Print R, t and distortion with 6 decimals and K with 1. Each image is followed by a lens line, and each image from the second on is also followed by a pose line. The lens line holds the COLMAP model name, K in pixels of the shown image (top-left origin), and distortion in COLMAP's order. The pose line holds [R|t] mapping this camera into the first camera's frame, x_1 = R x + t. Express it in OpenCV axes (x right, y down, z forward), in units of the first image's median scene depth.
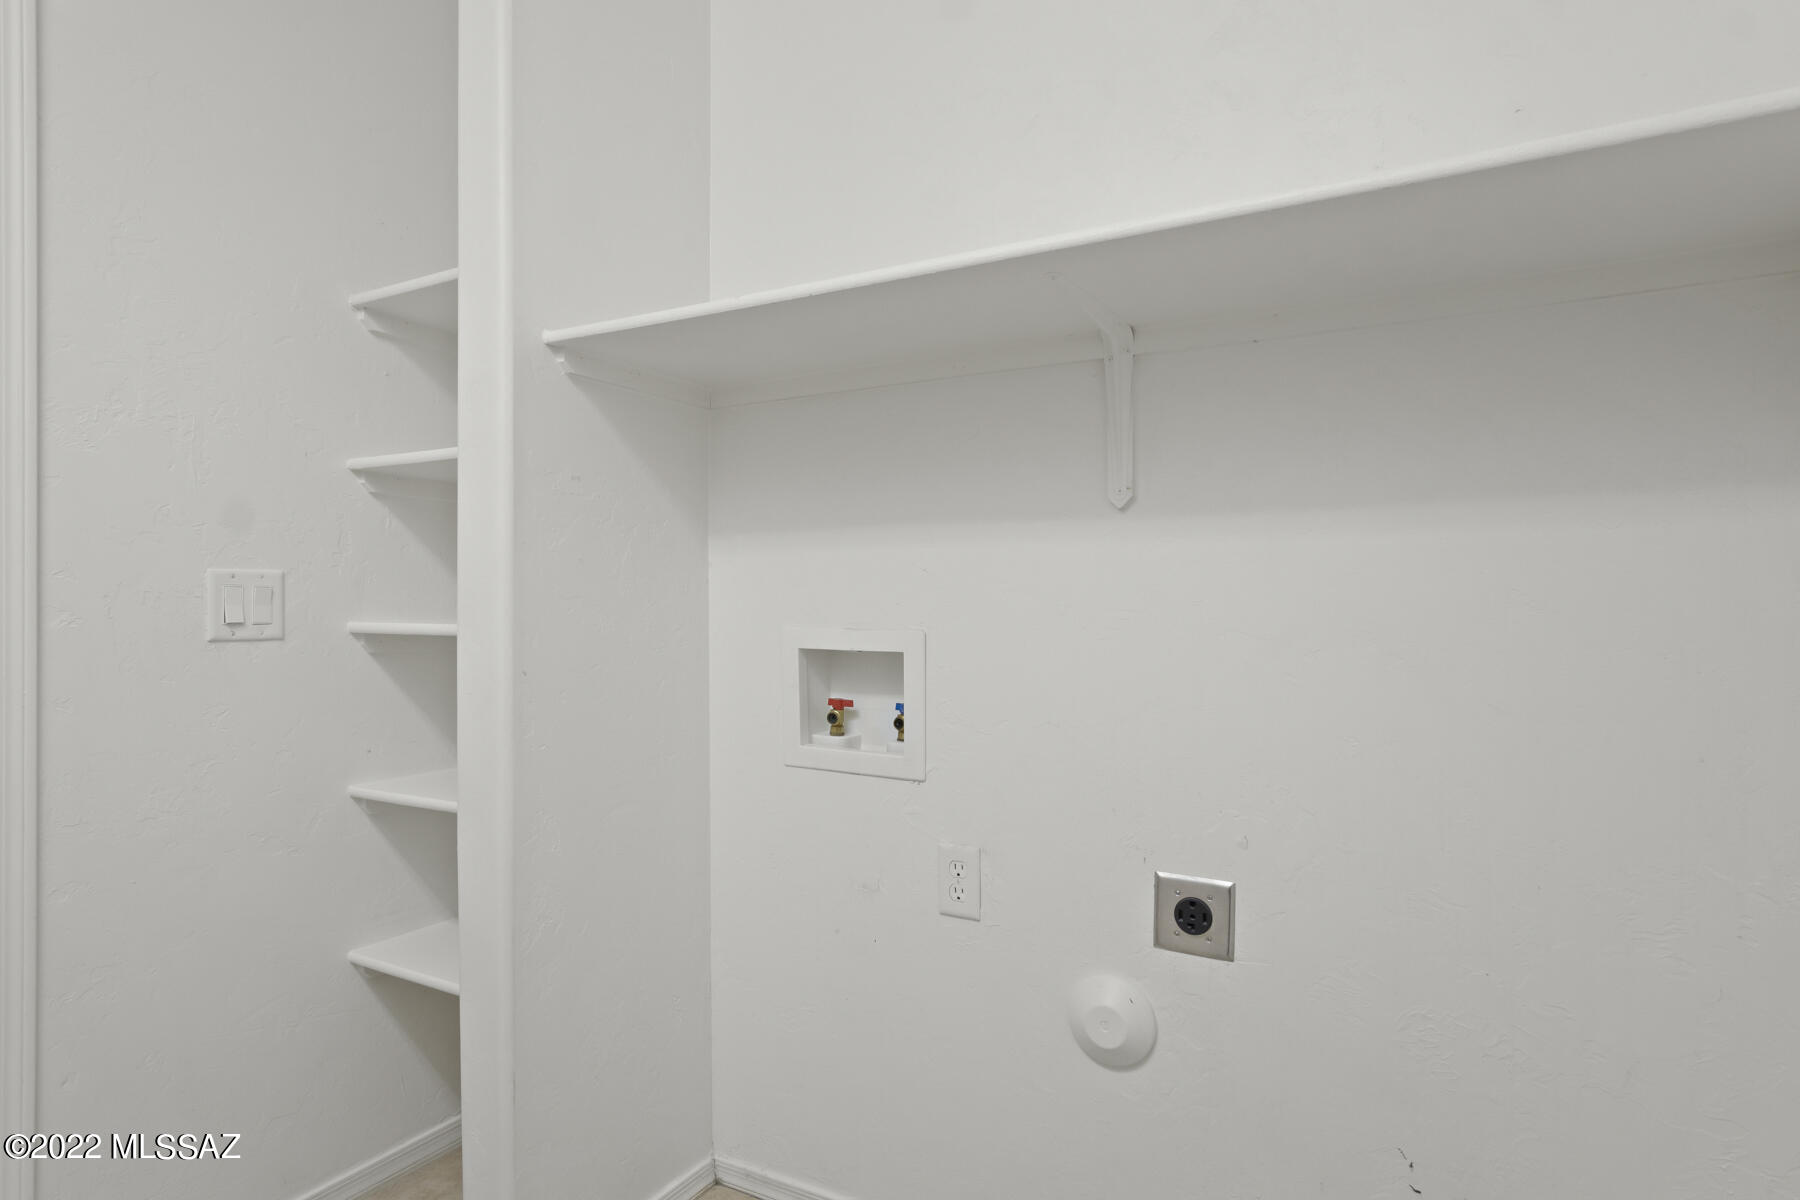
lens RADIAL K [[979.8, 0, 897.2], [0, 979.8, 603.8], [0, 0, 1]] dist [-0.014461, 0.011858]
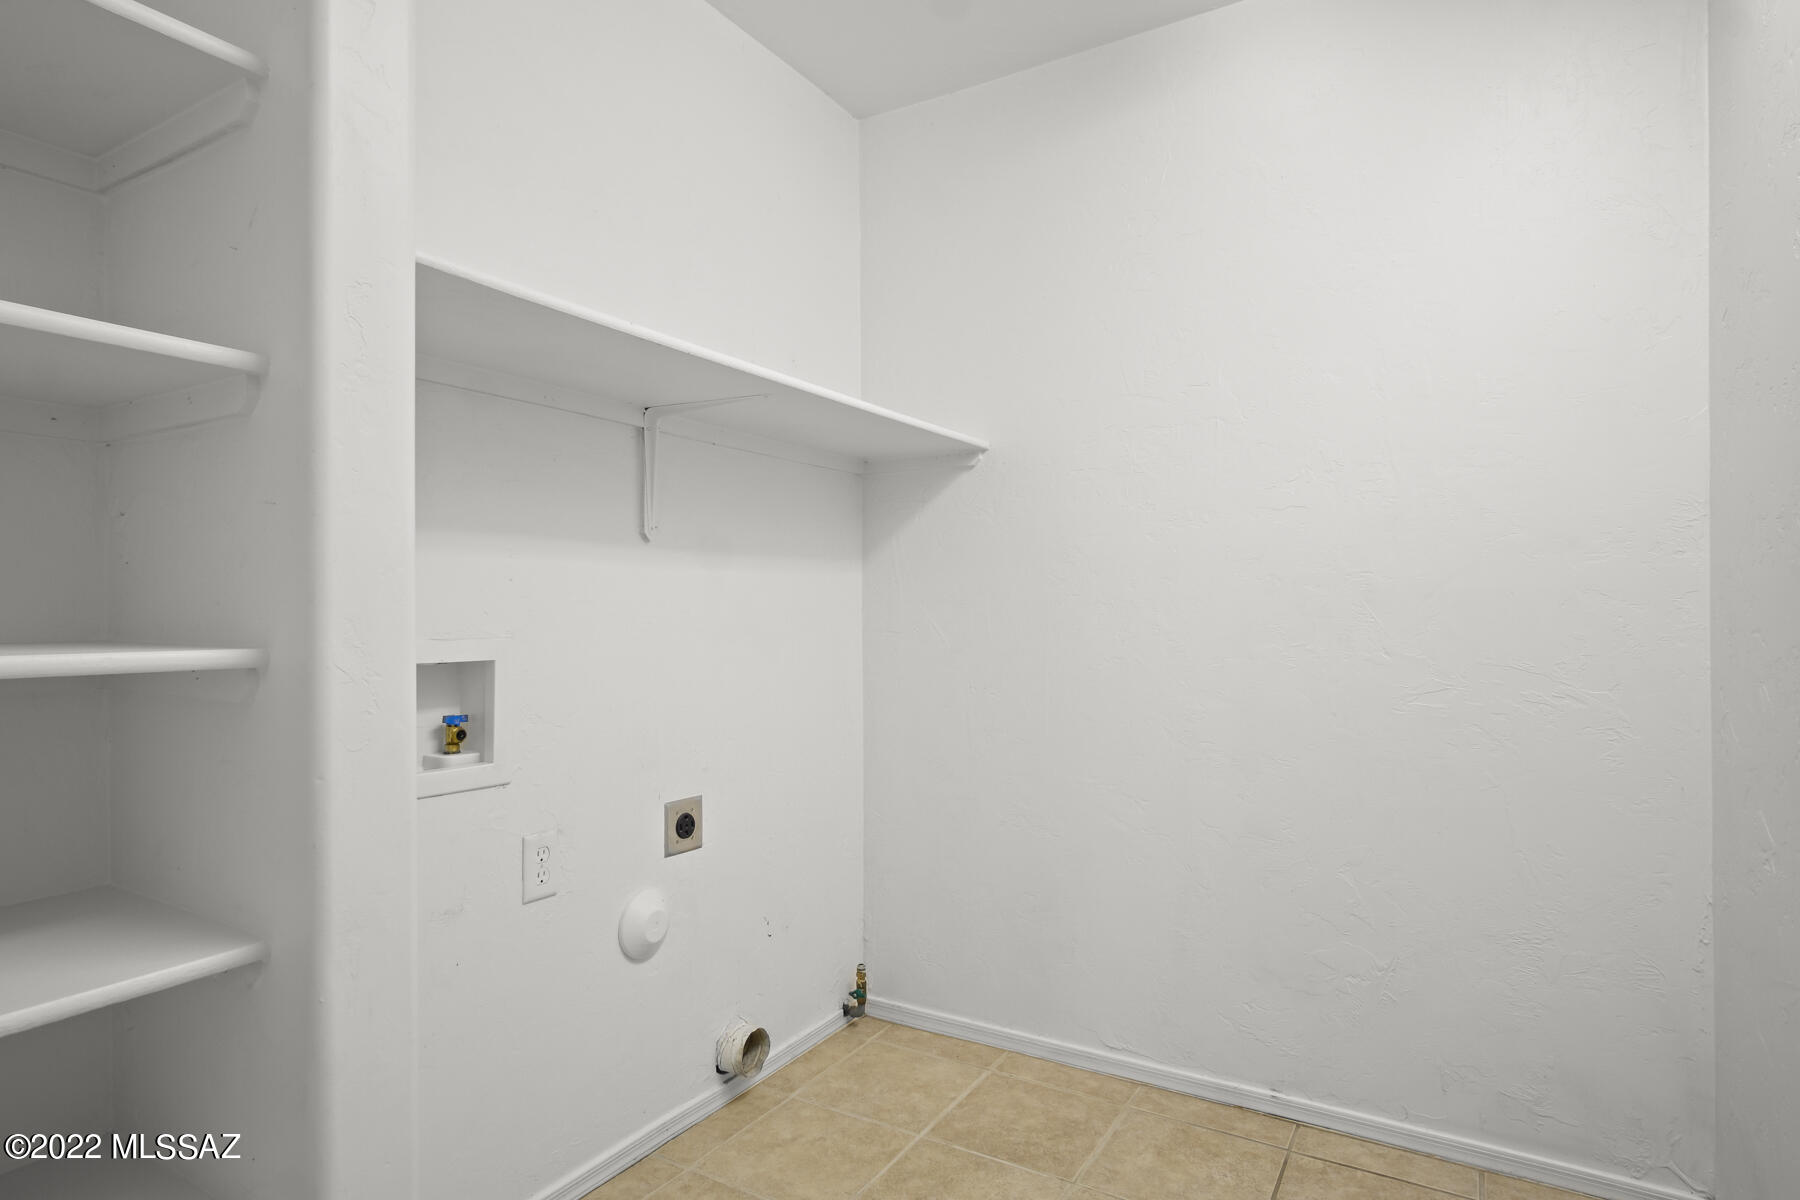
lens RADIAL K [[990.4, 0, 891.3], [0, 990.4, 598.1], [0, 0, 1]] dist [0.000205, -0.000260]
pose [[0.028841, 0.004302, 0.999575, -1.114909], [-0.002109, 0.999989, -0.004243, -0.013170], [-0.999582, -0.001986, 0.028850, 0.623111]]
